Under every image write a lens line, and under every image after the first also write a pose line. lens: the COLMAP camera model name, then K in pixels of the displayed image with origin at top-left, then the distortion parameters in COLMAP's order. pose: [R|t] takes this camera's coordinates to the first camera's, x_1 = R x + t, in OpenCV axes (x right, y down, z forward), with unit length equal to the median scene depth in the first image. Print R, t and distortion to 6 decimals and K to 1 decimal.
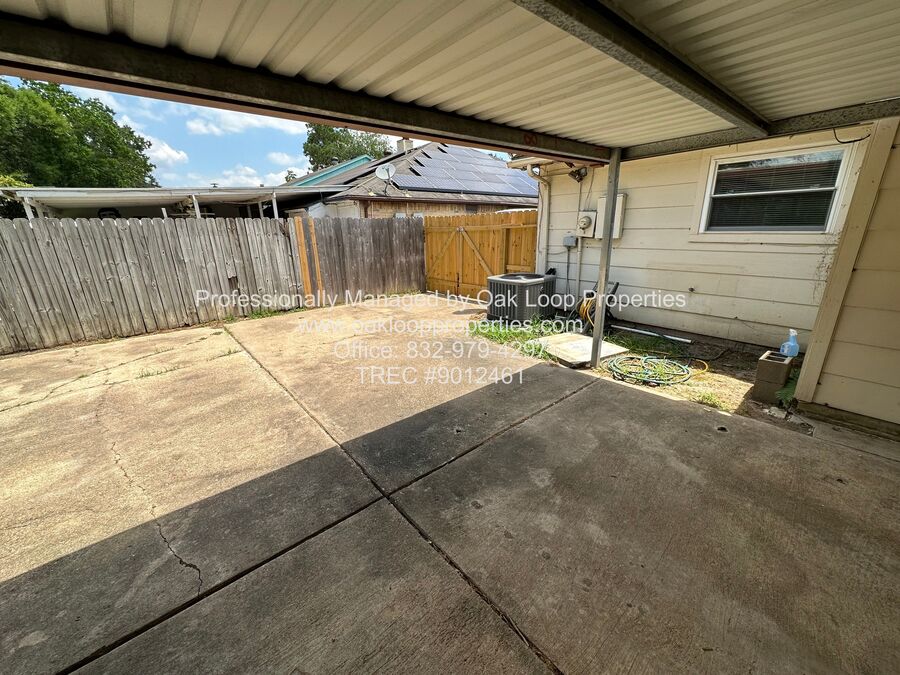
lens RADIAL K [[359.2, 0, 450.0], [0, 359.2, 337.5], [0, 0, 1]] dist [-0.000422, 0.000079]
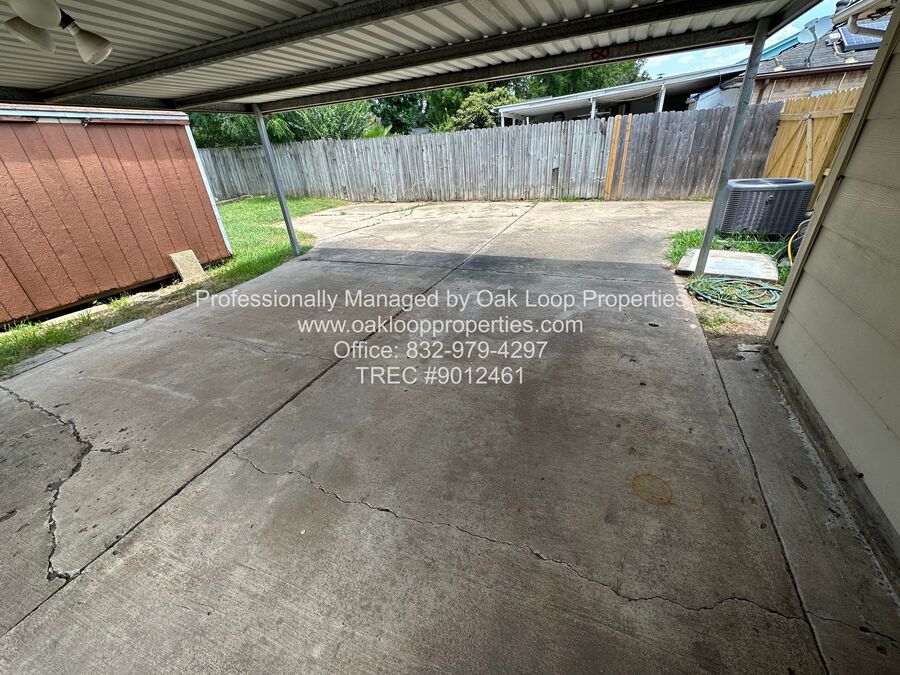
lens RADIAL K [[359.2, 0, 450.0], [0, 359.2, 337.5], [0, 0, 1]] dist [-0.000422, 0.000079]
pose [[0.443119, 0.419048, -0.792493, 0.586574], [-0.209287, 0.907951, 0.363077, 0.008469], [0.871691, 0.004973, 0.490031, -0.038149]]
